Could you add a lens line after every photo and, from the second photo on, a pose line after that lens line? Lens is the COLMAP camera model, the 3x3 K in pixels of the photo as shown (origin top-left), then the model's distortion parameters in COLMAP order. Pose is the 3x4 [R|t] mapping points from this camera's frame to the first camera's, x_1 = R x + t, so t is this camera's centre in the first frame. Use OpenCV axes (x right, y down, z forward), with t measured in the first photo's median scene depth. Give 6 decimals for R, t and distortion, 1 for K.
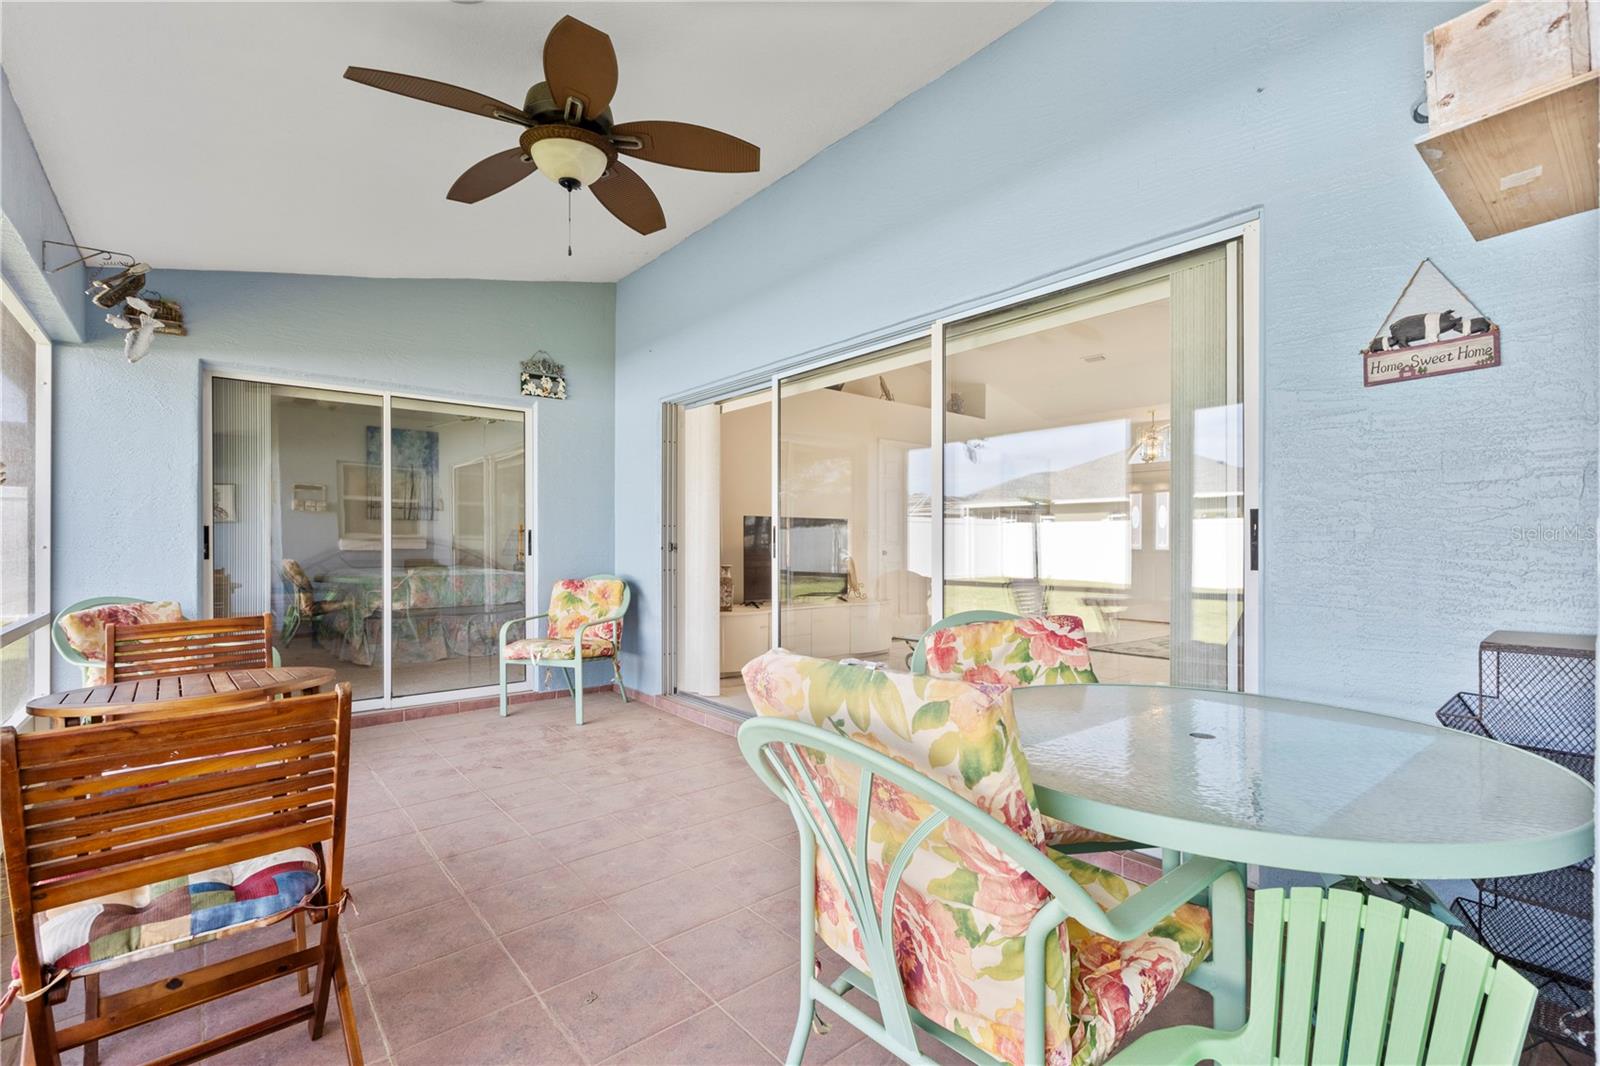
lens RADIAL K [[707.5, 0, 797.8], [0, 707.5, 546.7], [0, 0, 1]] dist [-0.000040, 0.000151]
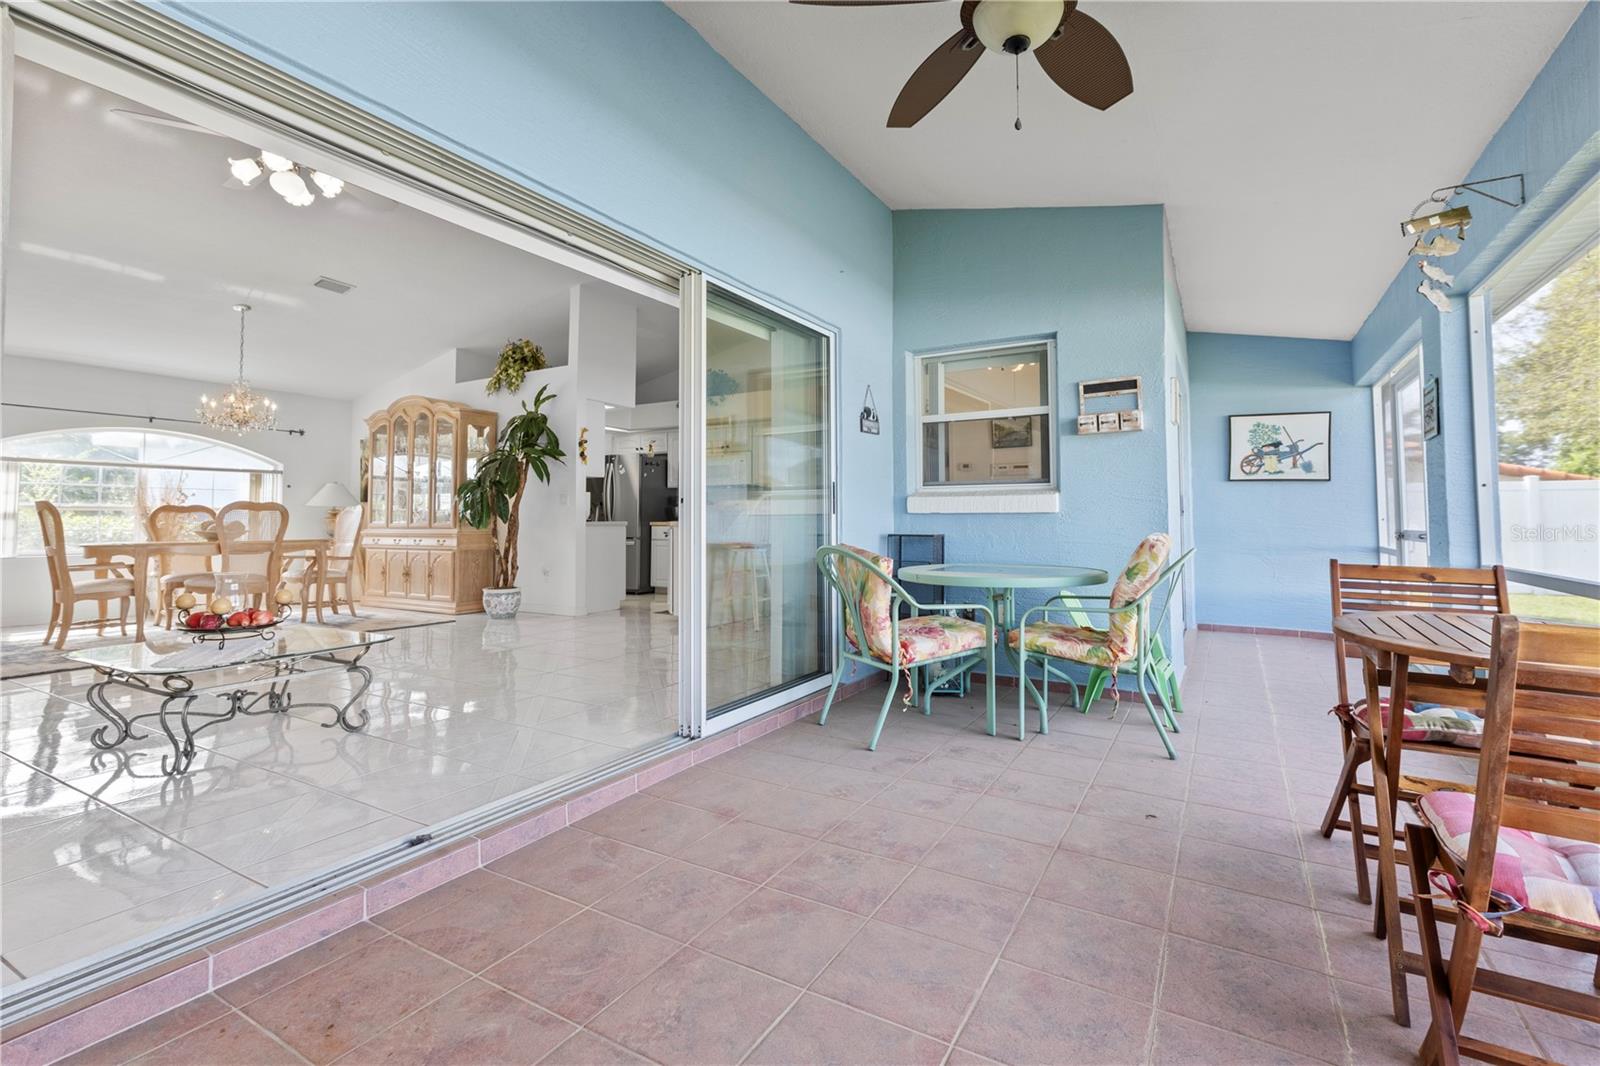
lens RADIAL K [[739.5, 0, 797.9], [0, 739.5, 486.5], [0, 0, 1]] dist [0.000800, 0.000317]
pose [[-0.337405, 0.050418, 0.940008, -1.124421], [0.005490, 0.998653, -0.051593, 0.057030], [-0.941344, -0.012247, -0.337227, 1.670618]]
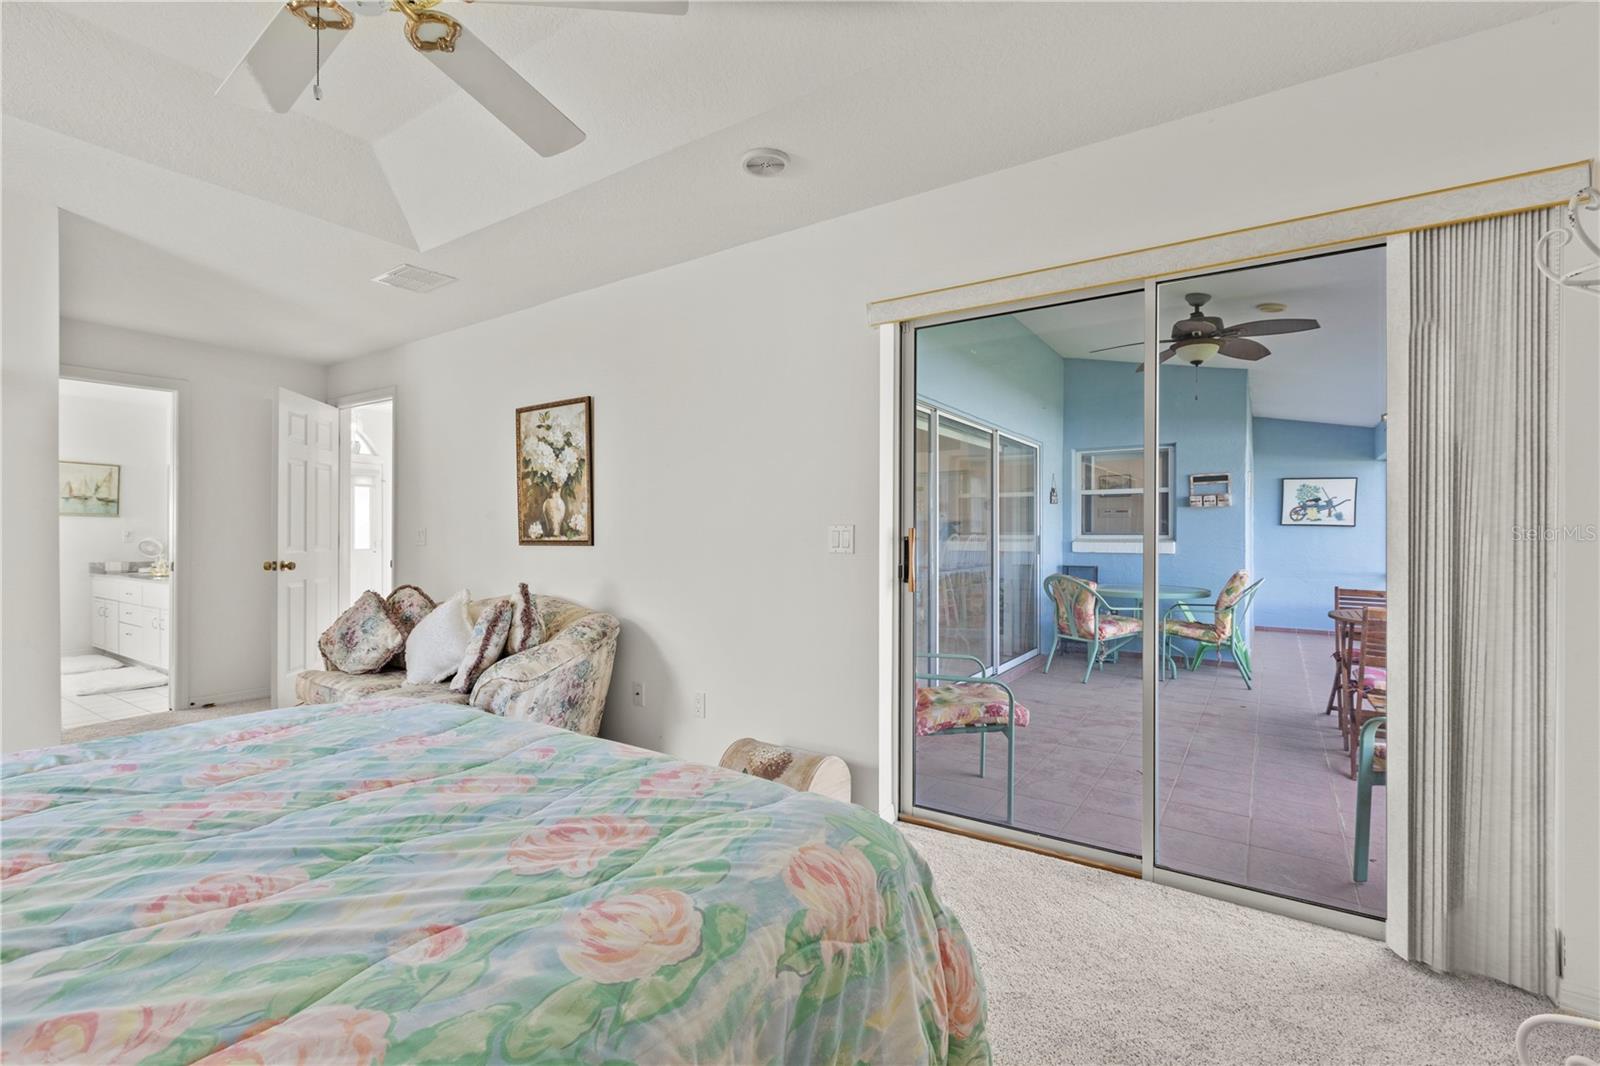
lens RADIAL K [[713.3, 0, 800.0], [0, 713.3, 533.0], [0, 0, 1]] dist [0.001816, 0.000079]
pose [[-0.282744, 0.007222, 0.959168, -2.040075], [0.001337, 0.999974, -0.007135, -0.043268], [-0.959195, -0.000735, -0.282746, 2.813923]]
